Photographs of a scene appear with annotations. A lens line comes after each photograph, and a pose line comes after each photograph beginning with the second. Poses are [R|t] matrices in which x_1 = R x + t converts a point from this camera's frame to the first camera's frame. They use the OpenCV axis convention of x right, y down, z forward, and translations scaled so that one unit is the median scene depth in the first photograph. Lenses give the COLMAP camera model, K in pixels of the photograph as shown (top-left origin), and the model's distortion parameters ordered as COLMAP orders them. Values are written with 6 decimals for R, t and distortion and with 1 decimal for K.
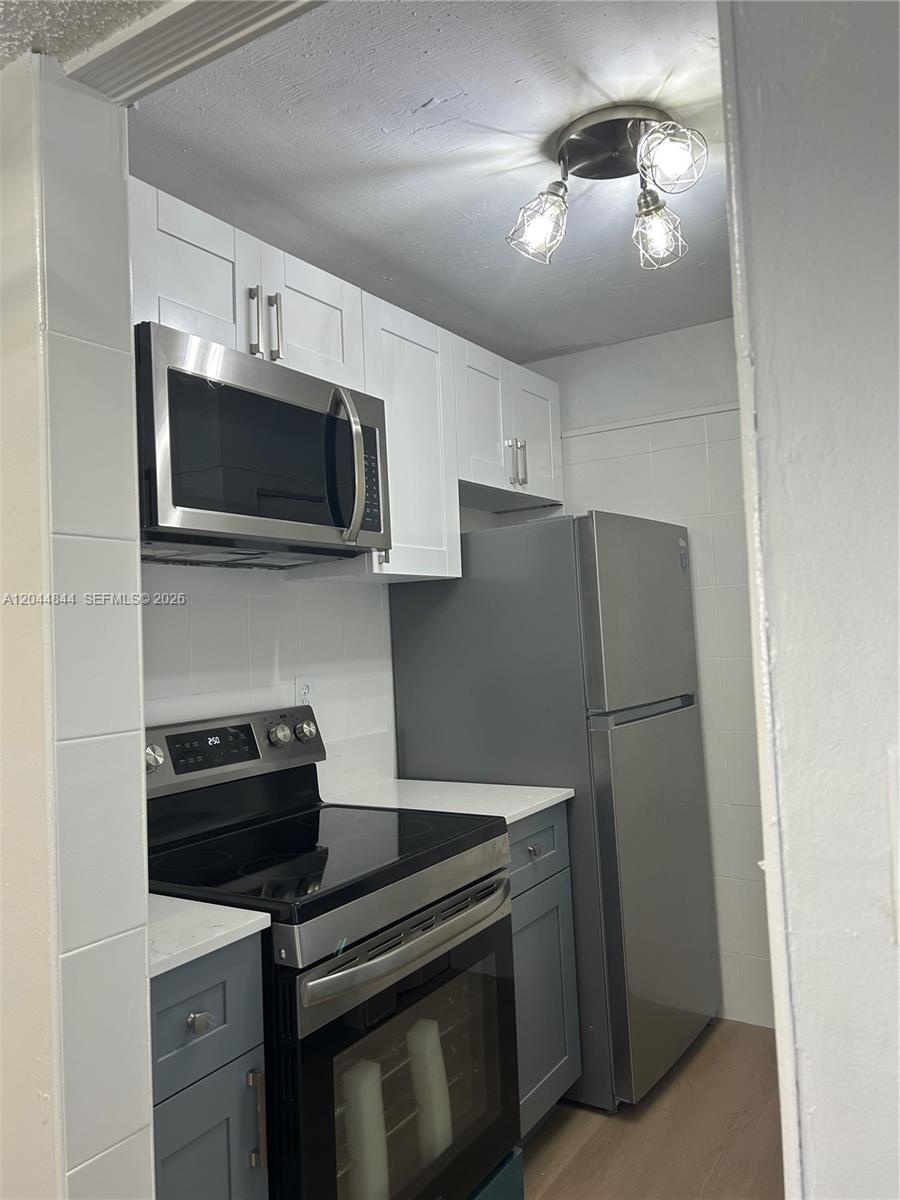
lens RADIAL K [[898.5, 0, 444.3], [0, 898.5, 594.2], [0, 0, 1]] dist [0.009202, -0.012177]
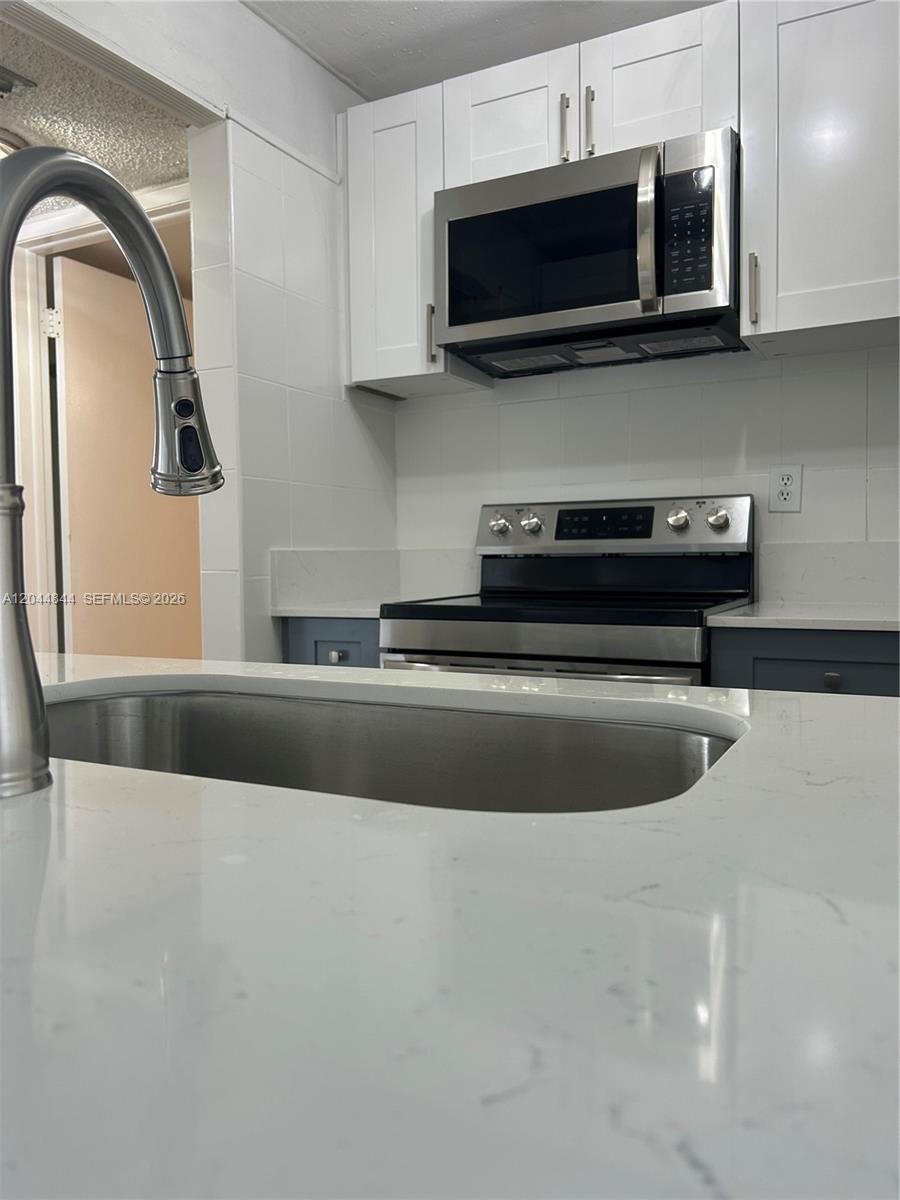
lens RADIAL K [[902.4, 0, 435.5], [0, 902.4, 583.4], [0, 0, 1]] dist [0.019574, -0.007230]
pose [[0.063119, 0.073497, -0.995296, 0.841151], [0.052641, 0.995651, 0.076861, 0.141399], [0.996617, -0.057245, 0.058975, 0.688469]]
